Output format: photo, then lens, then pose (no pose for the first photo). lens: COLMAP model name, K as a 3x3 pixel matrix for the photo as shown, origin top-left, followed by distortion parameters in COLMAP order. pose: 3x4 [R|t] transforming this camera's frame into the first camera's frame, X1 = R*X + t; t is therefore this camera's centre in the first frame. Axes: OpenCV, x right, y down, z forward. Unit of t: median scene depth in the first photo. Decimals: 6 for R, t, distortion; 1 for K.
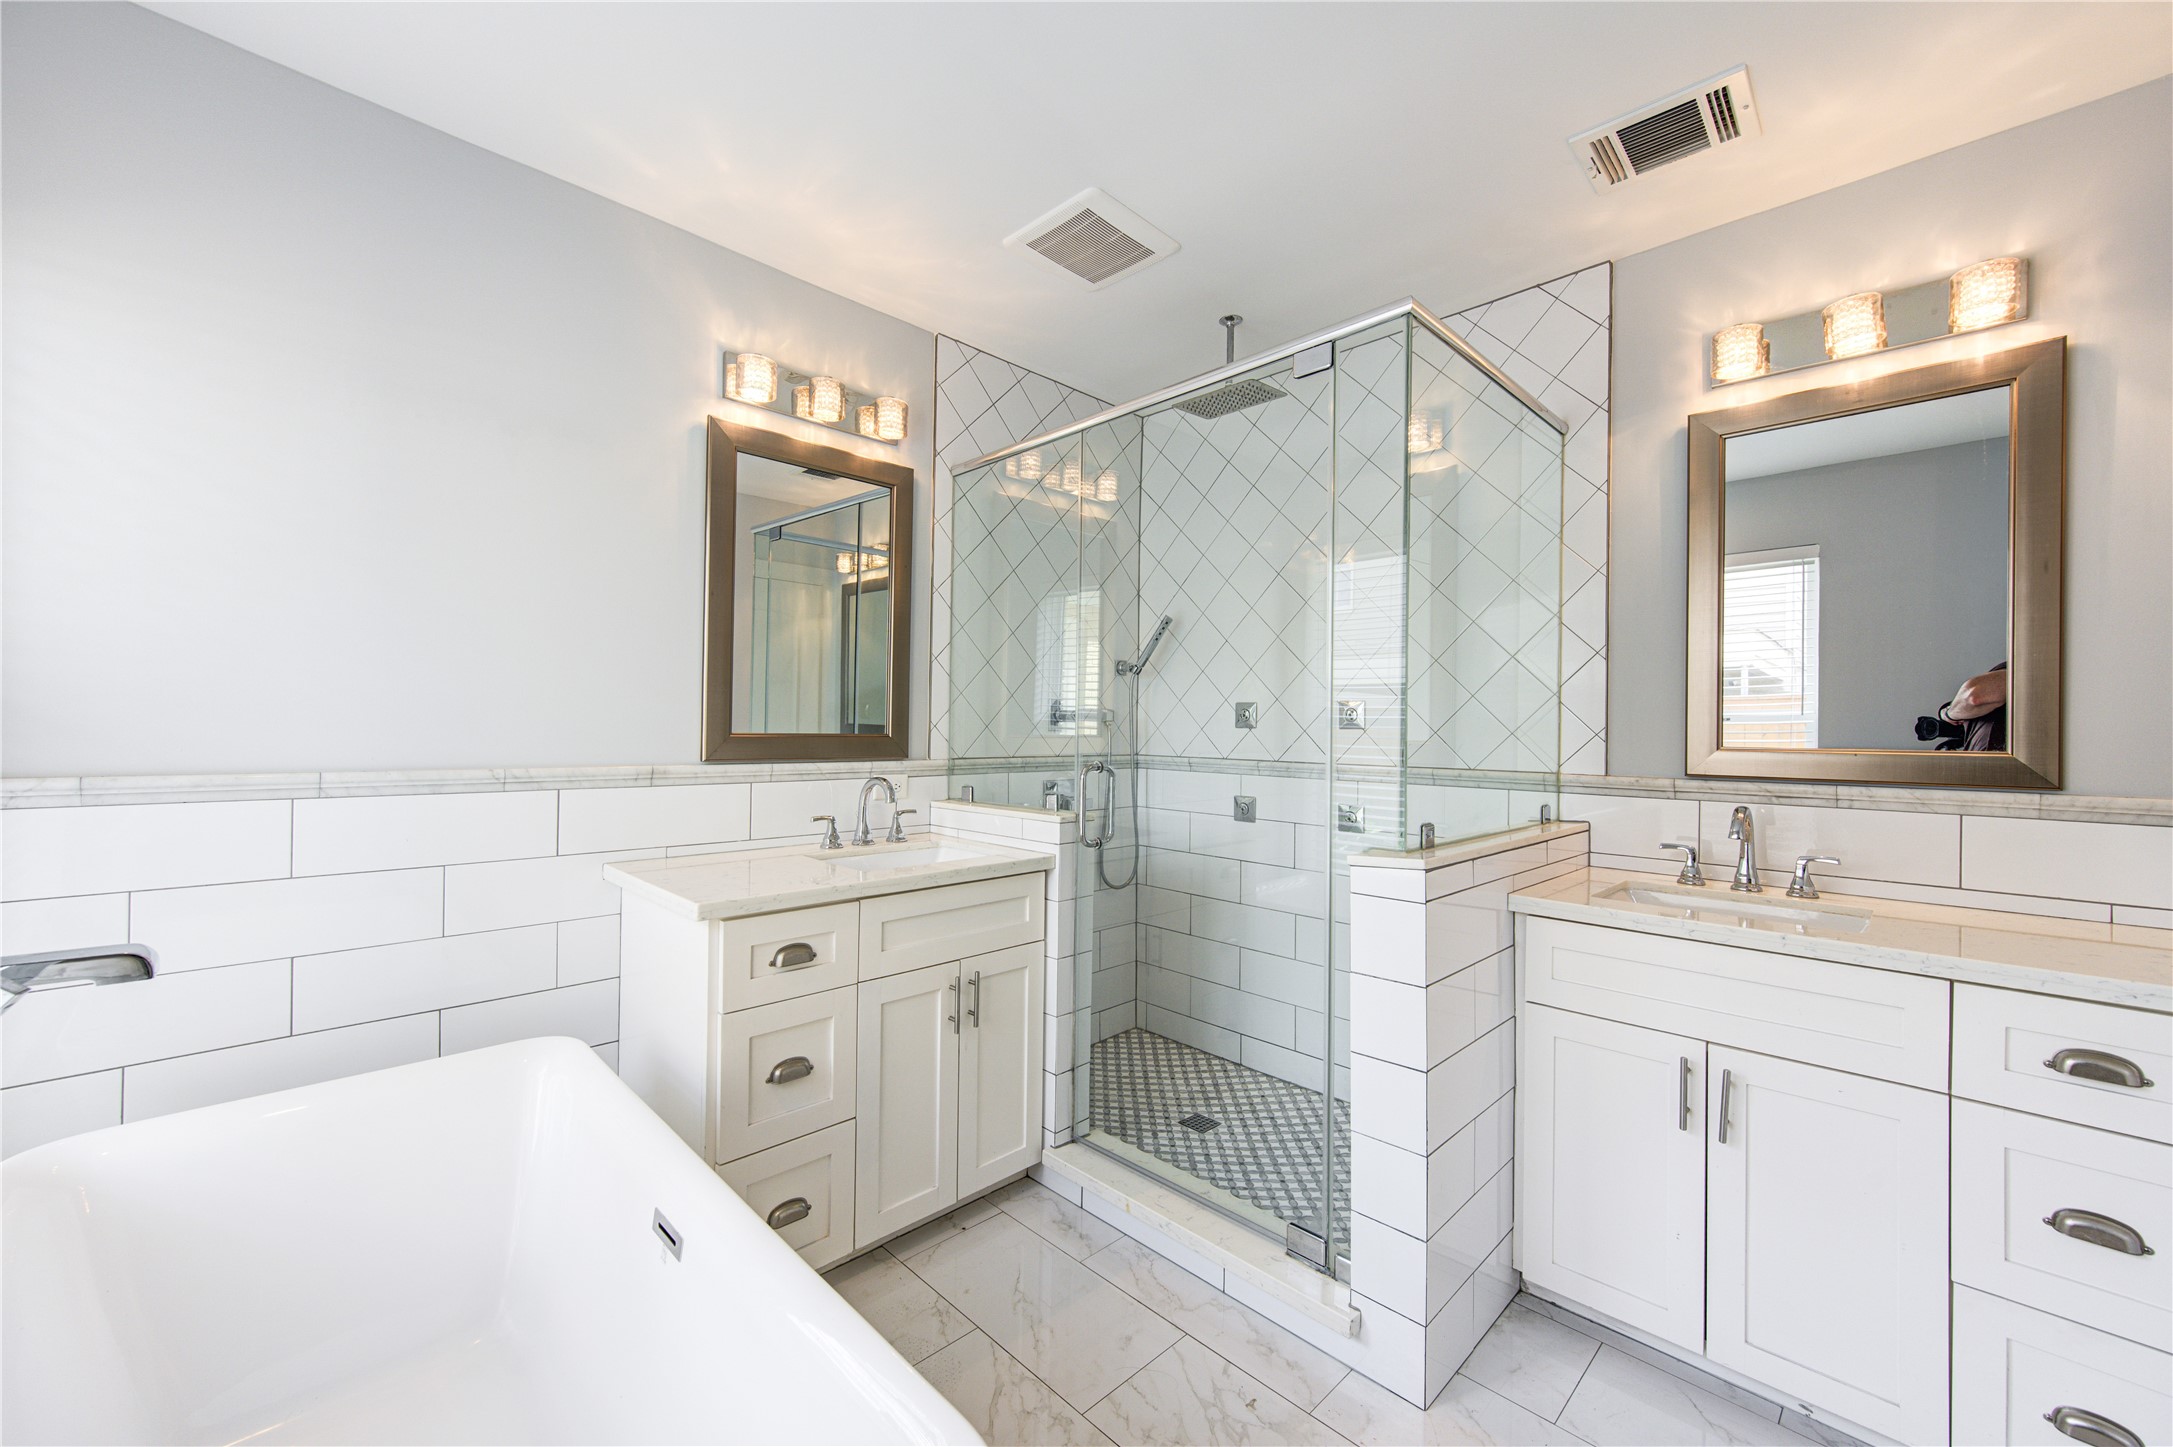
lens RADIAL K [[855.8, 0, 1092.1], [0, 855.8, 724.6], [0, 0, 1]] dist [0.000089, -0.000539]
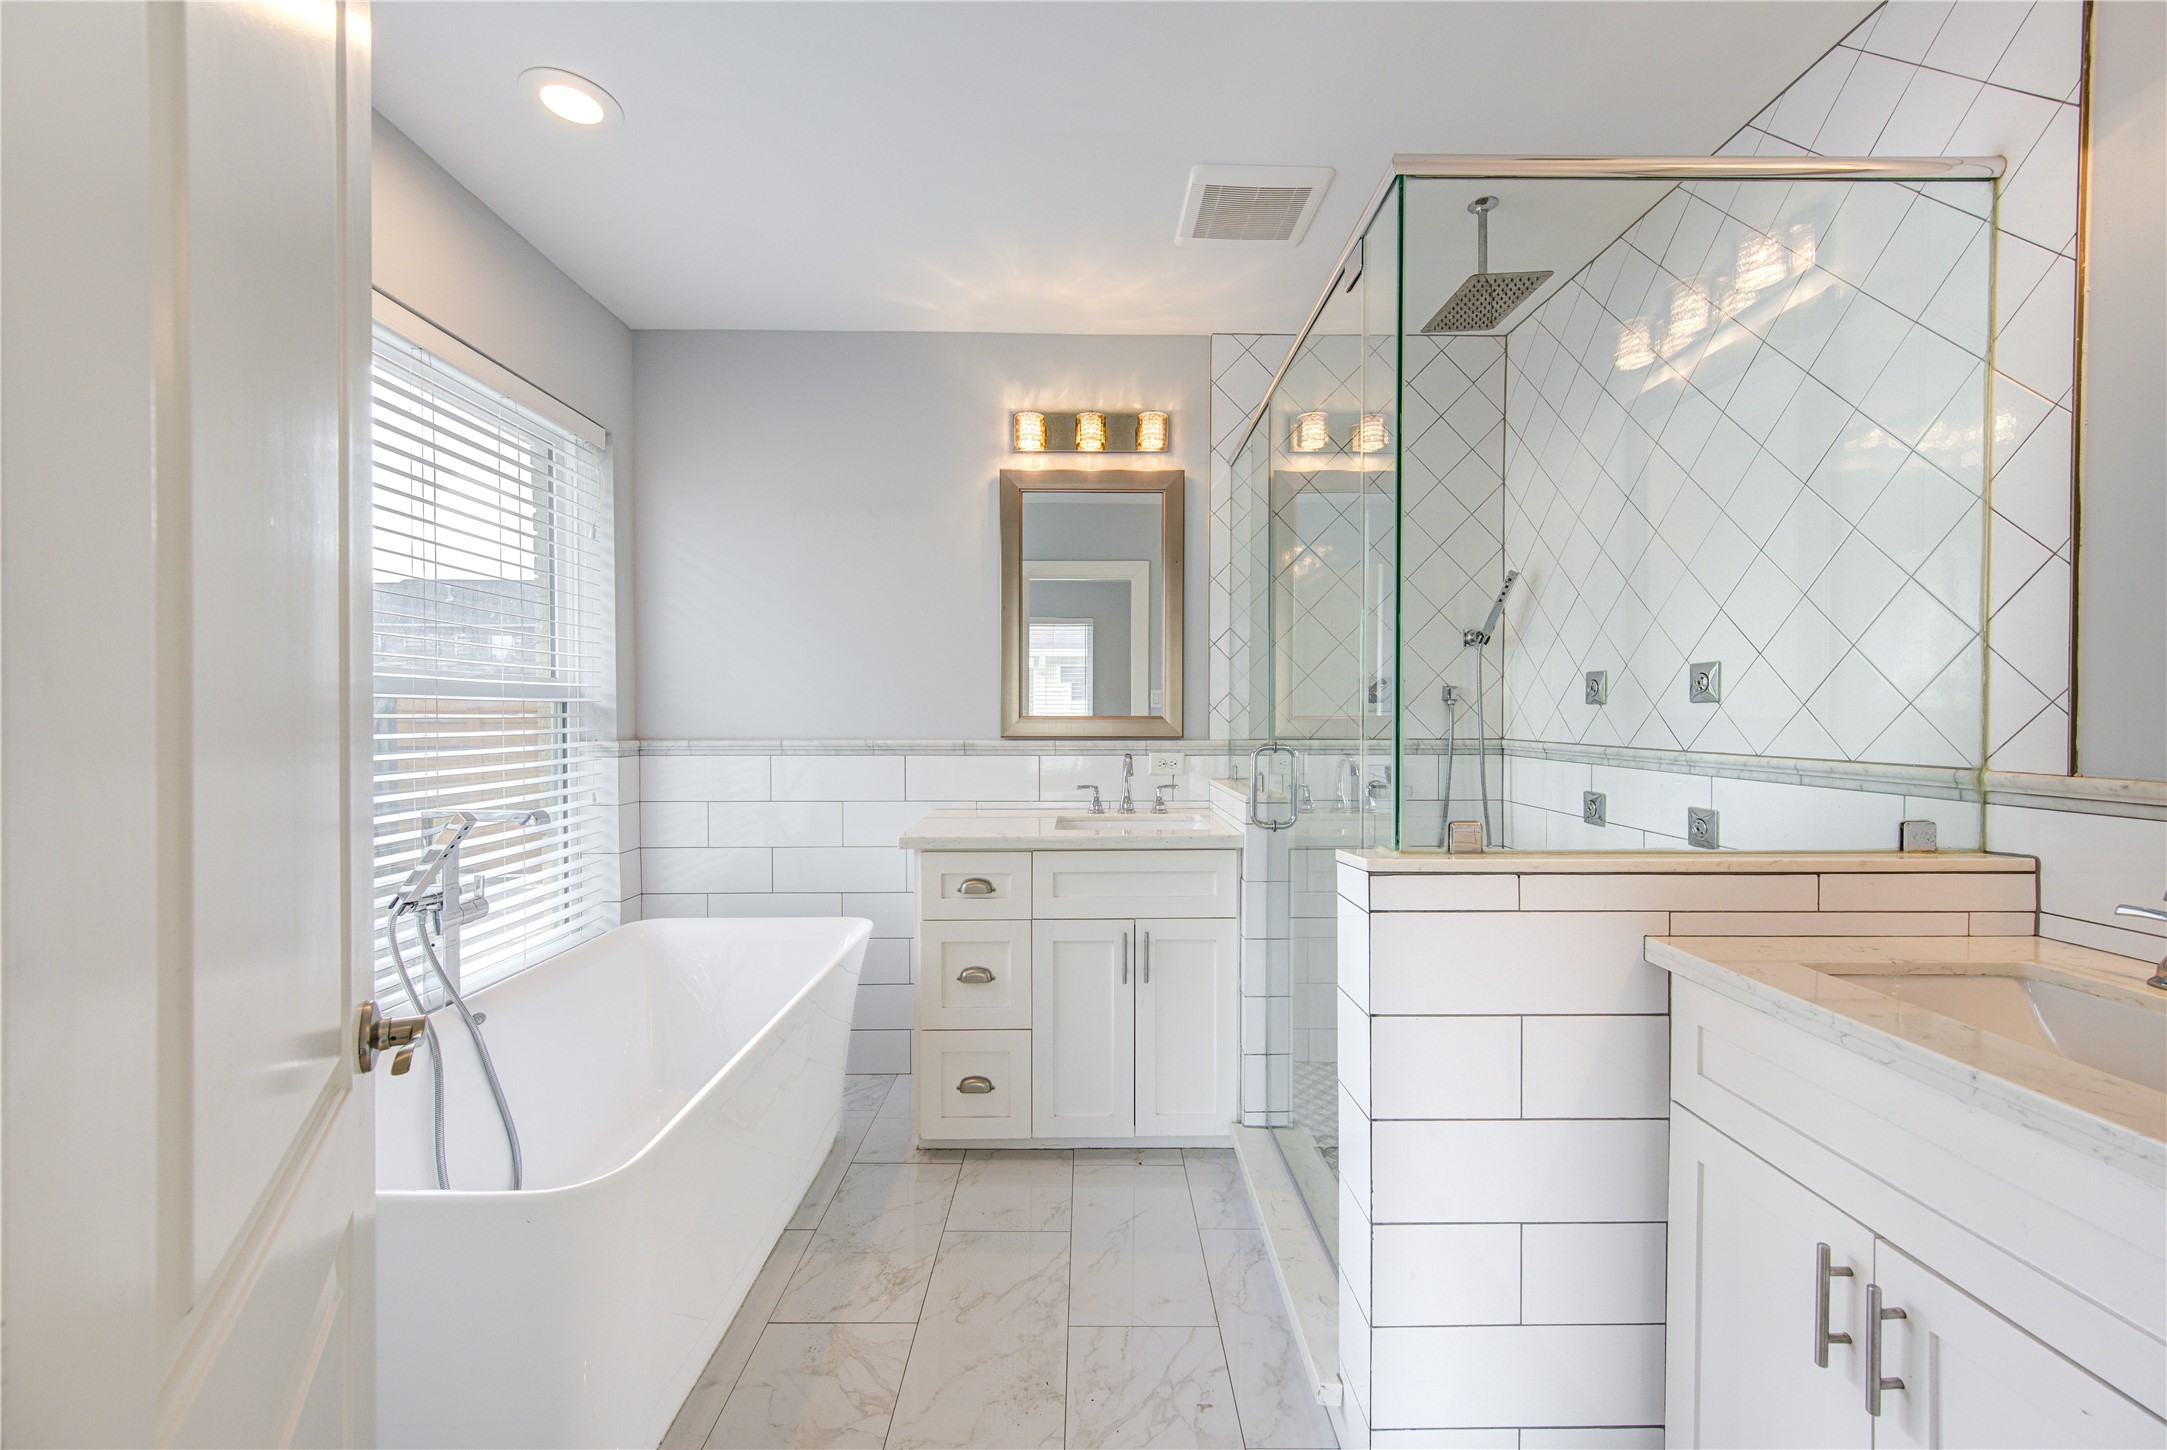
lens RADIAL K [[856.5, 0, 1083.5], [0, 856.5, 725.0], [0, 0, 1]] dist [-0.001324, -0.000544]
pose [[0.708599, -0.003138, -0.705605, 0.533020], [0.011399, 0.999911, 0.007001, 0.015870], [0.705520, -0.013004, 0.708571, 0.163745]]
